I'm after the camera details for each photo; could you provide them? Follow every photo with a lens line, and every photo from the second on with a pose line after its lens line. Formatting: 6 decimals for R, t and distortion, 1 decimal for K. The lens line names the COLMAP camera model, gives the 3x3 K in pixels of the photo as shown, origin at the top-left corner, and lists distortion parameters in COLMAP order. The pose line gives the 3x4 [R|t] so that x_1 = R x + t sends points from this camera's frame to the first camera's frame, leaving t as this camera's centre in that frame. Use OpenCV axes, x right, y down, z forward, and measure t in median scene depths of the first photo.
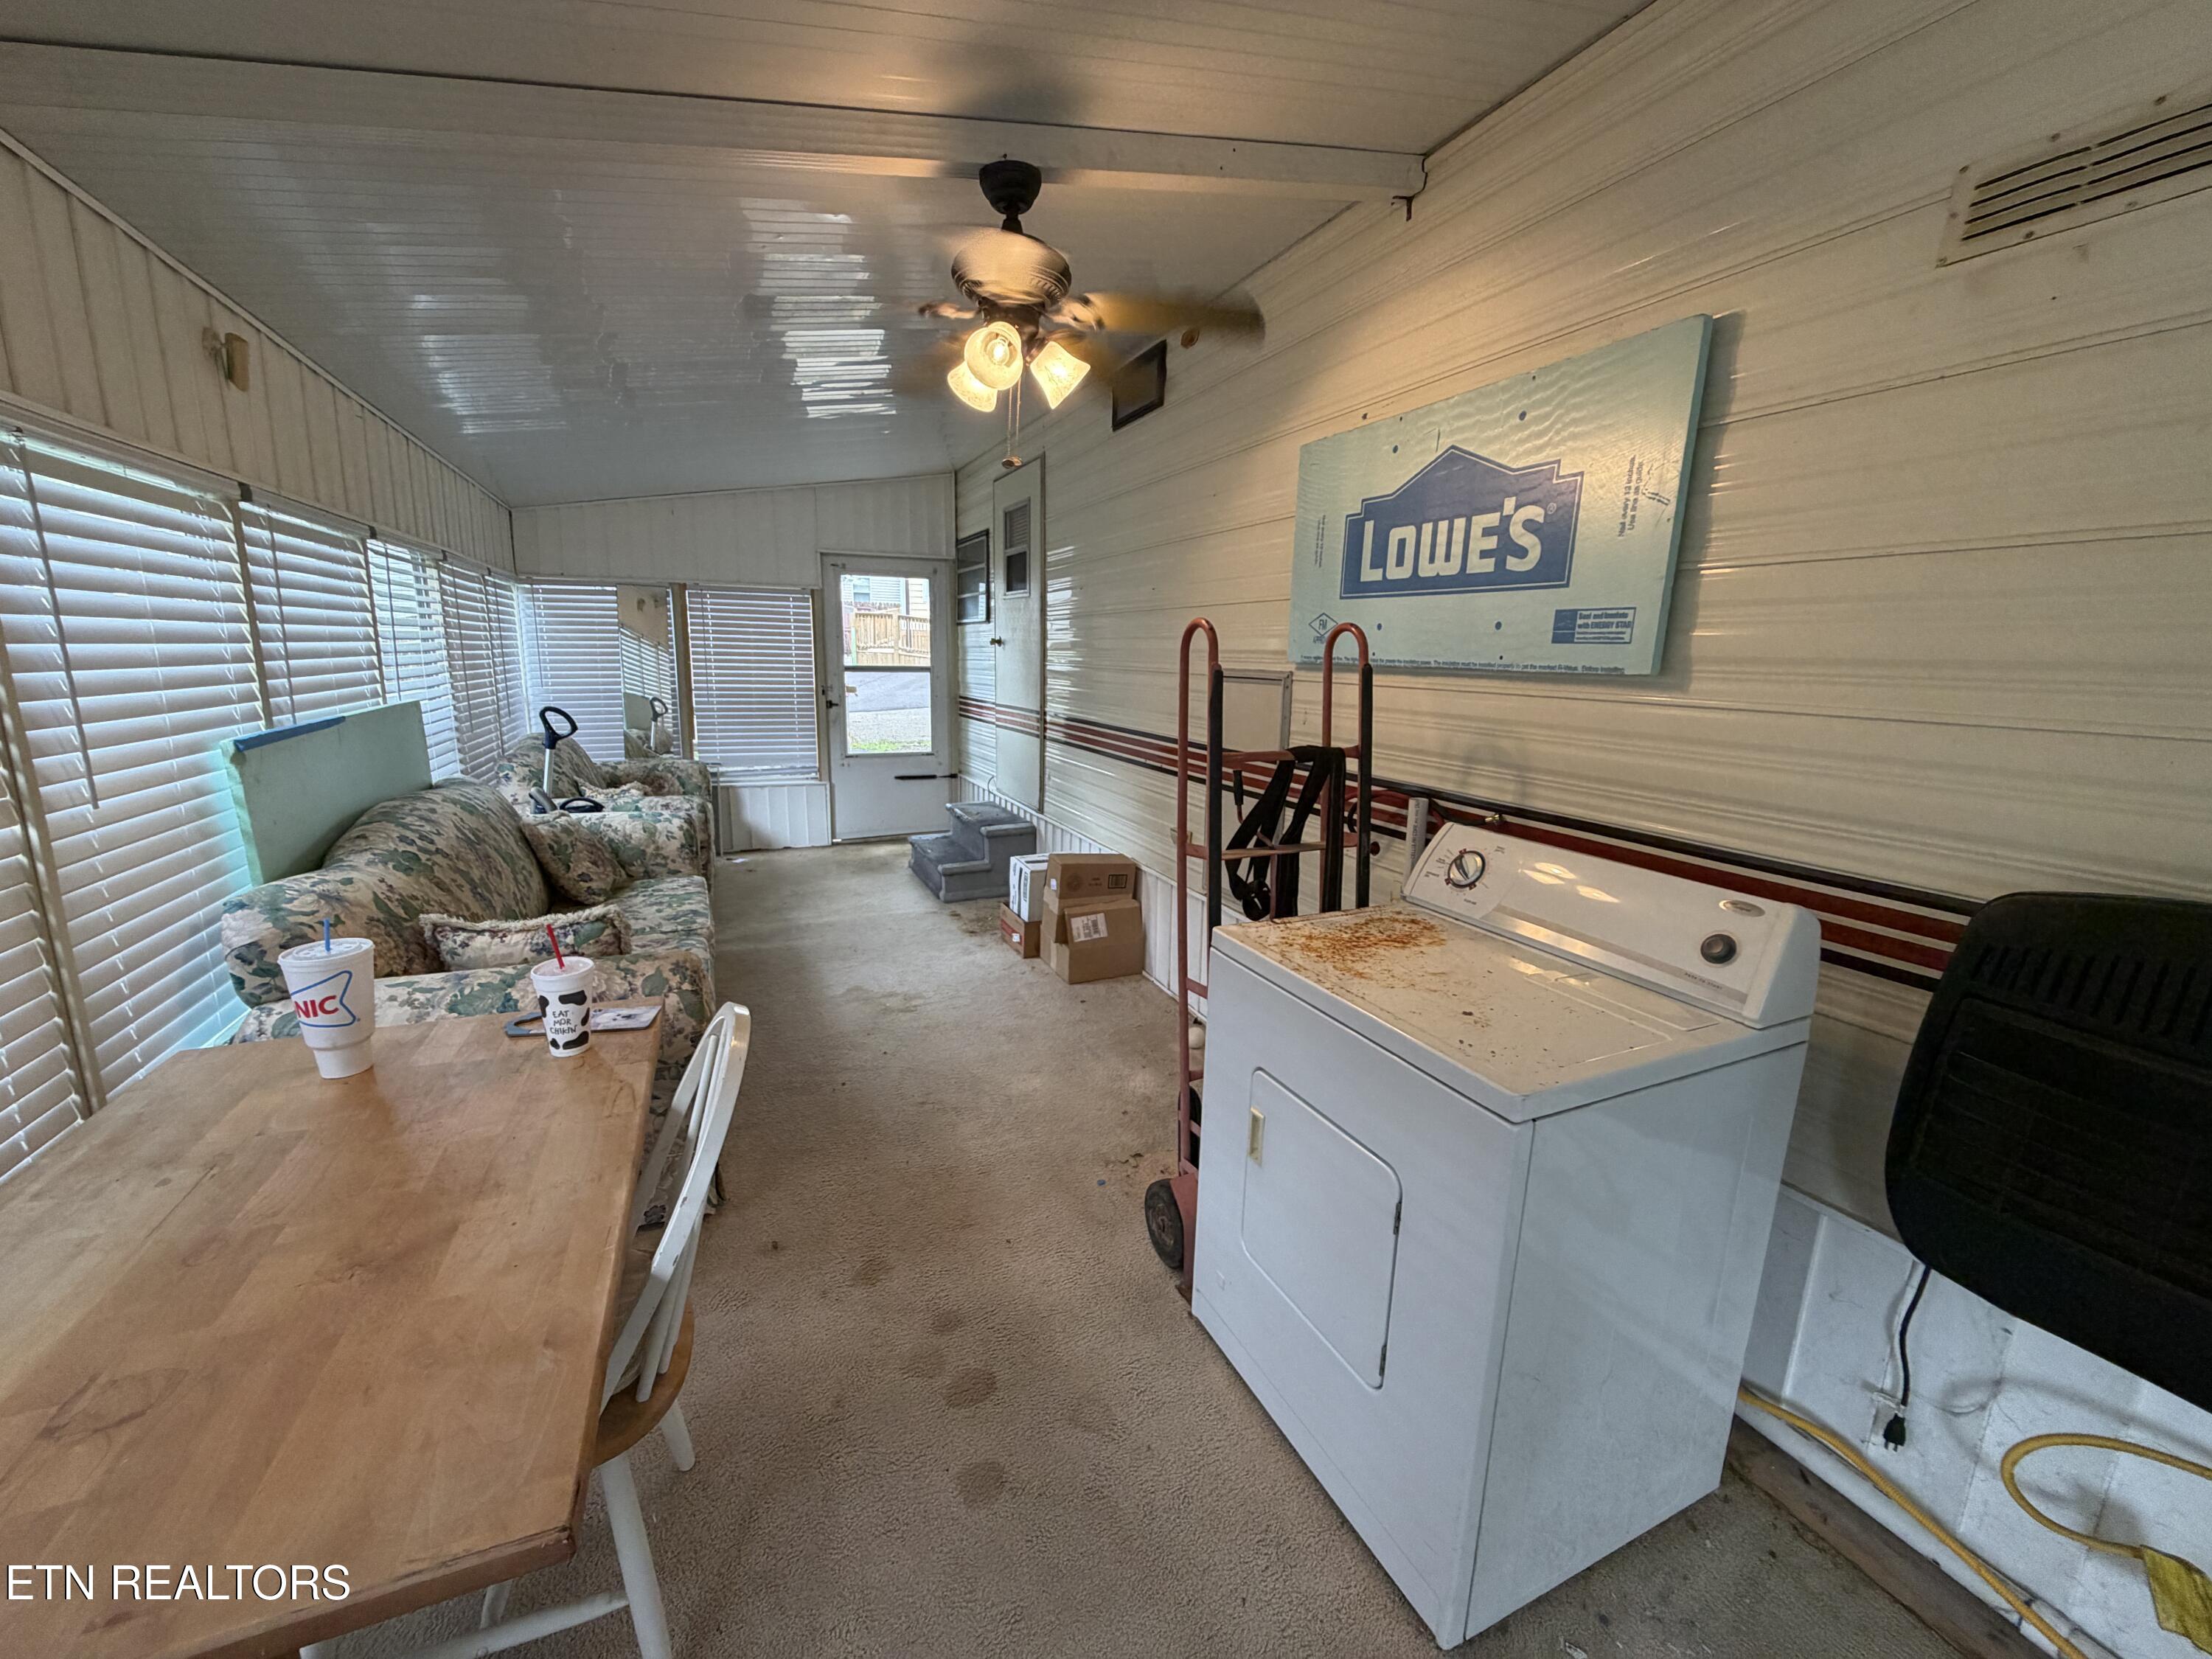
lens RADIAL K [[881.7, 0, 1109.6], [0, 881.7, 830.6], [0, 0, 1]] dist [-0.001259, -0.000594]
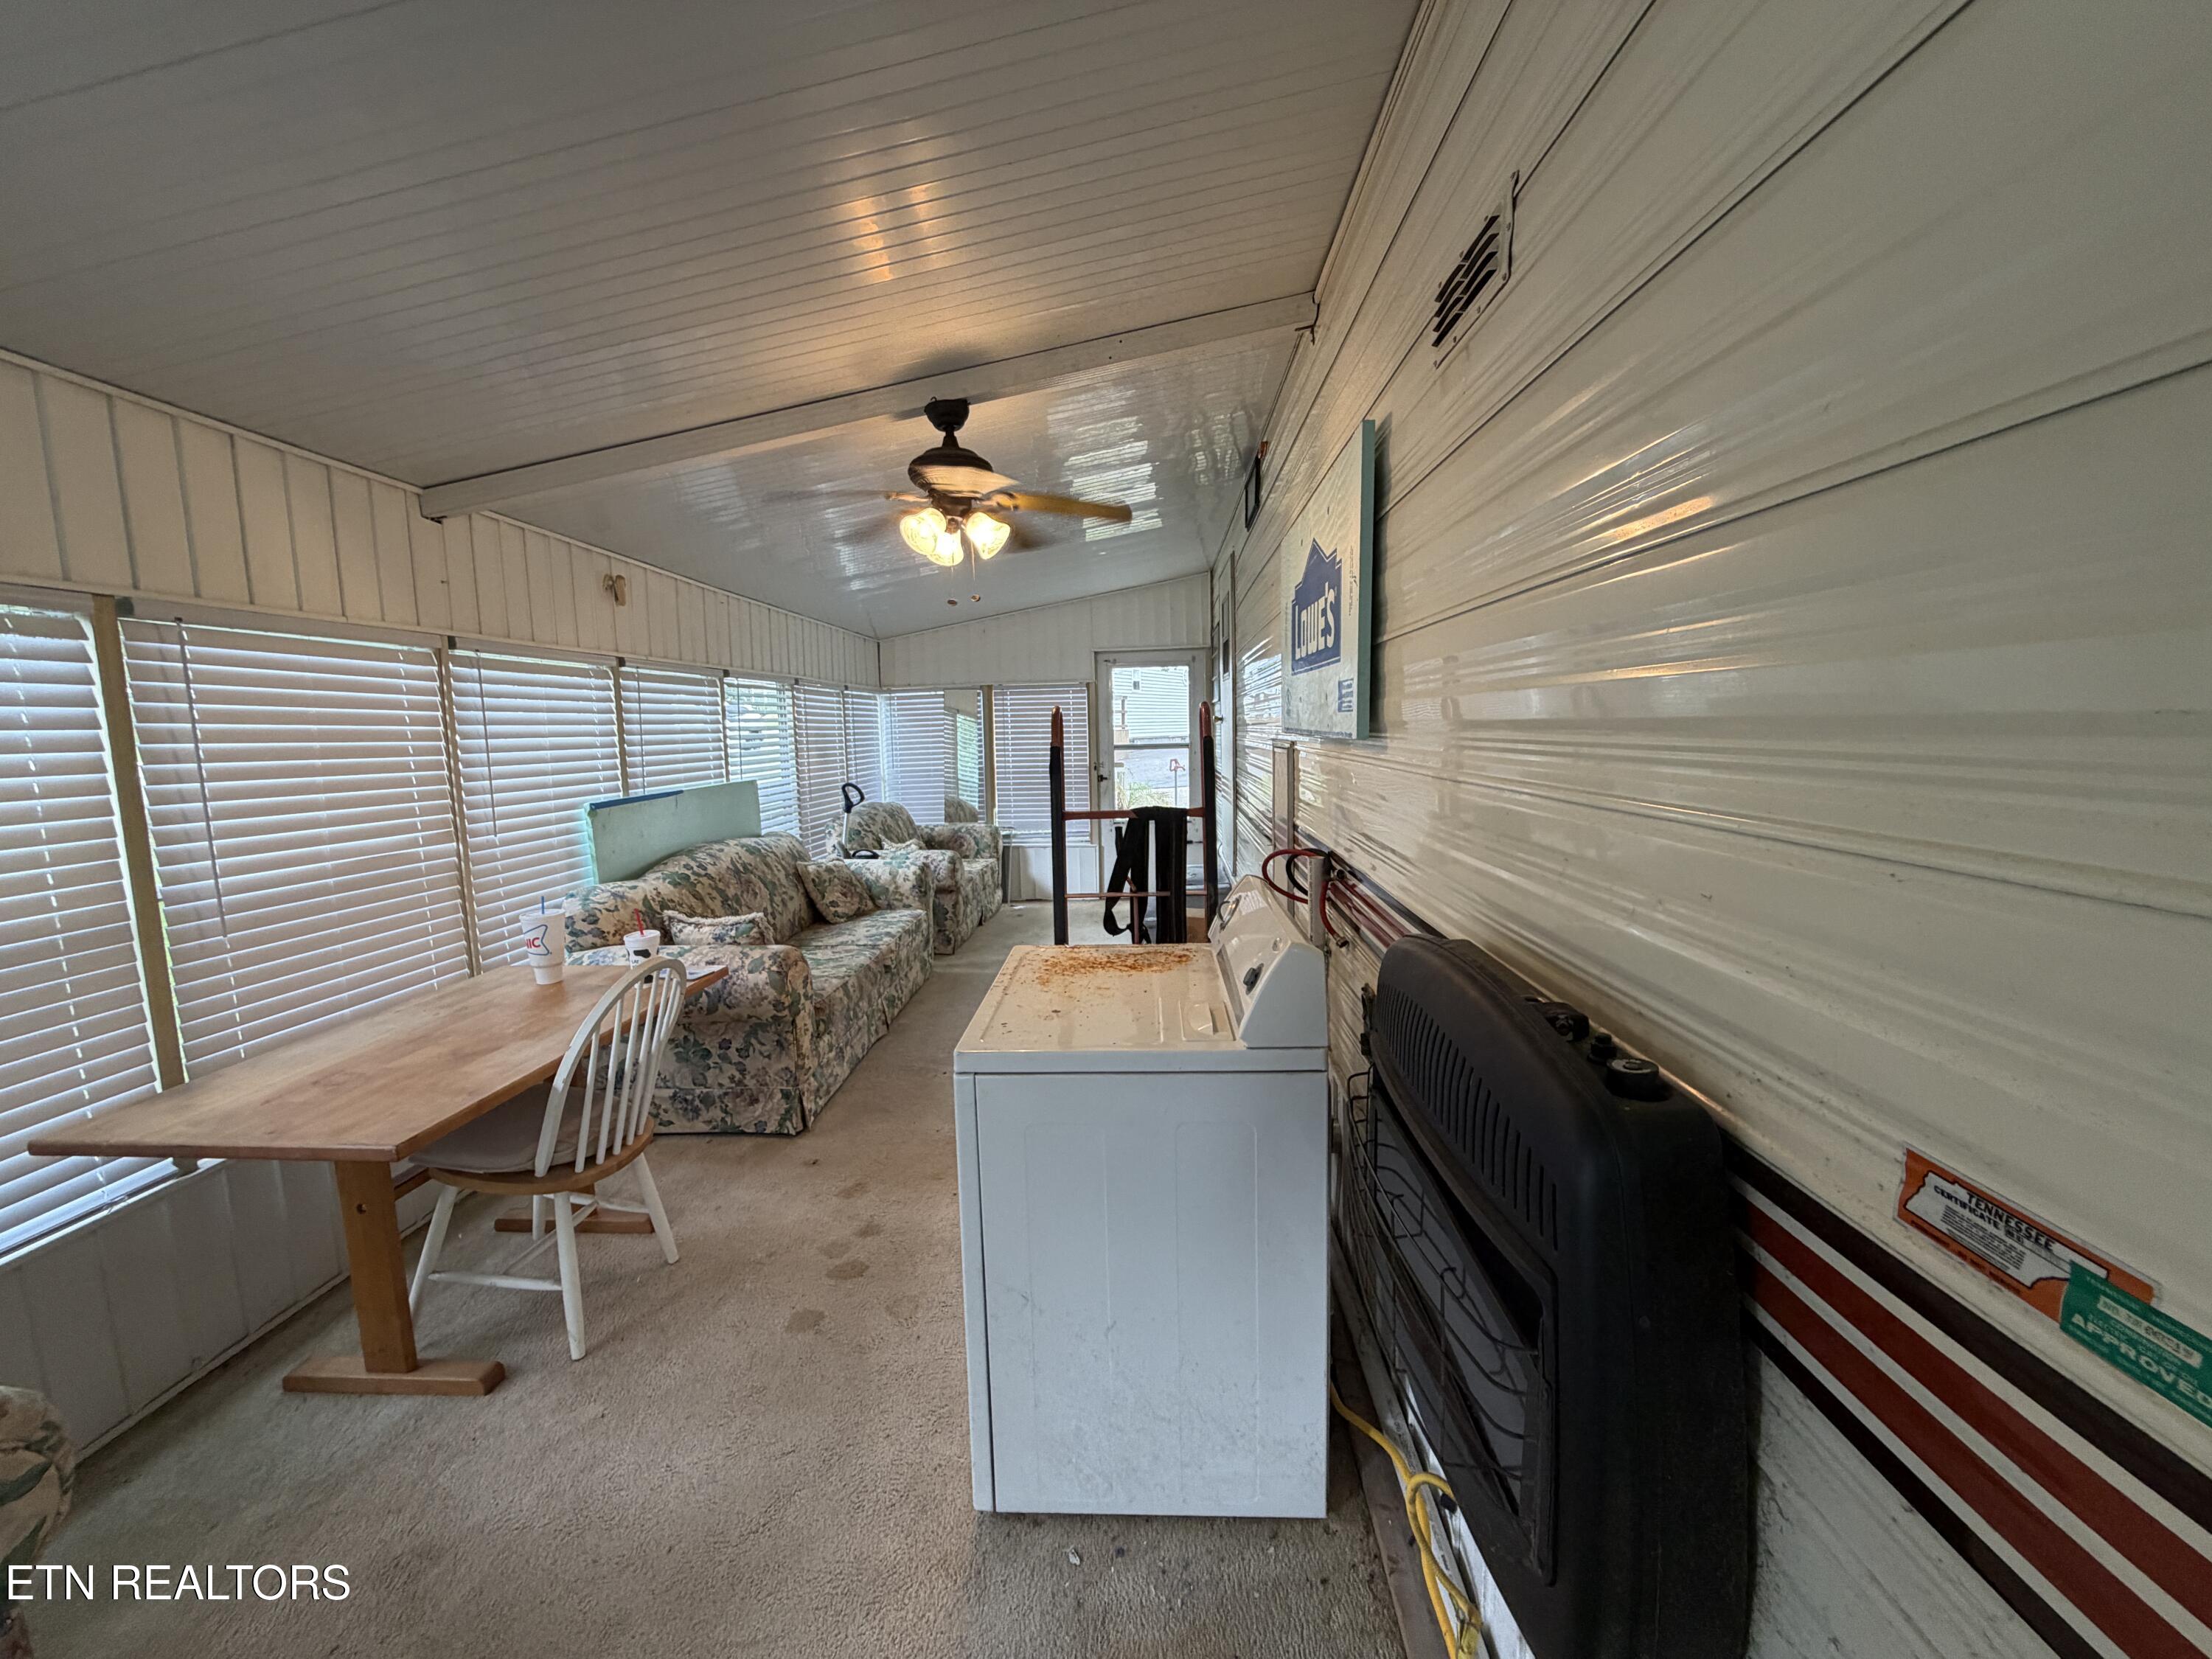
lens RADIAL K [[881.7, 0, 1102.6], [0, 881.7, 829.0], [0, 0, 1]] dist [-0.001259, -0.000594]
pose [[0.886144, 0.011644, -0.463264, 0.653818], [-0.050538, 0.996150, -0.071633, 0.020922], [0.460647, 0.086889, 0.883320, -0.070779]]
